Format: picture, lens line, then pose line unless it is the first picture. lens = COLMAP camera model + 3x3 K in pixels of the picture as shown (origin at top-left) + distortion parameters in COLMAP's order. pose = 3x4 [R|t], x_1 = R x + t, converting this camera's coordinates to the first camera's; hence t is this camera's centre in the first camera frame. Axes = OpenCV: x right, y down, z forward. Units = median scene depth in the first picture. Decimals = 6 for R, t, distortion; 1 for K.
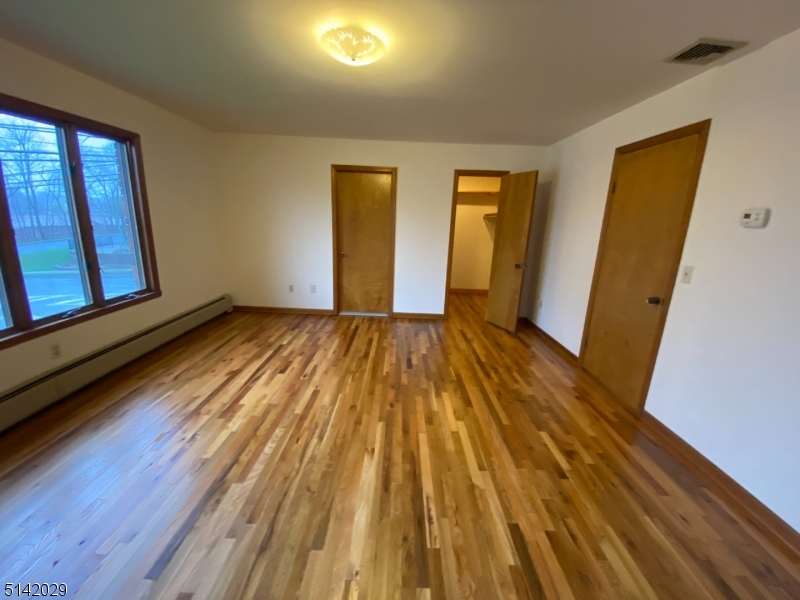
lens RADIAL K [[326.9, 0, 390.4], [0, 326.9, 298.1], [0, 0, 1]] dist [0.068466, -0.000120]
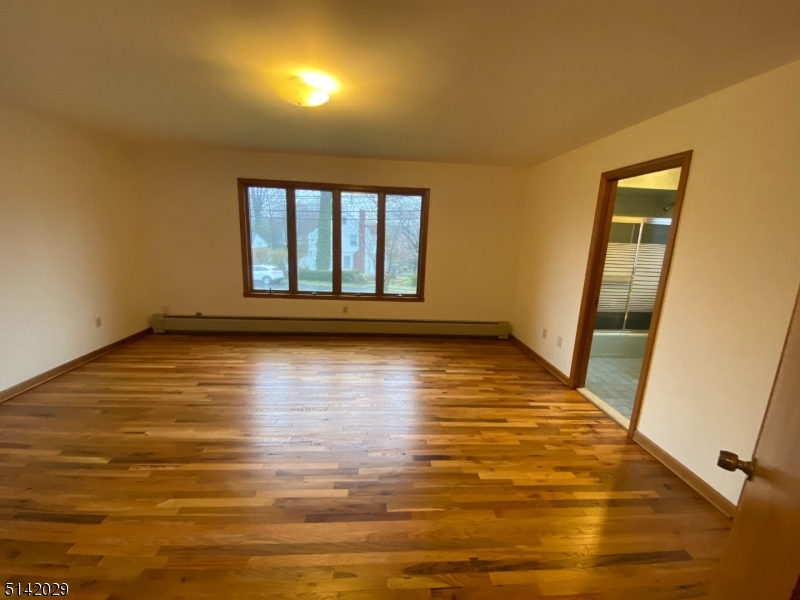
lens RADIAL K [[324.0, 0, 400.0], [0, 324.0, 300.0], [0, 0, 1]] dist [-0.000030, -0.000424]
pose [[0.094686, 0.170221, -0.980846, 0.599439], [-0.269155, 0.952955, 0.139398, -0.168035], [0.958431, 0.250800, 0.136048, 0.717399]]
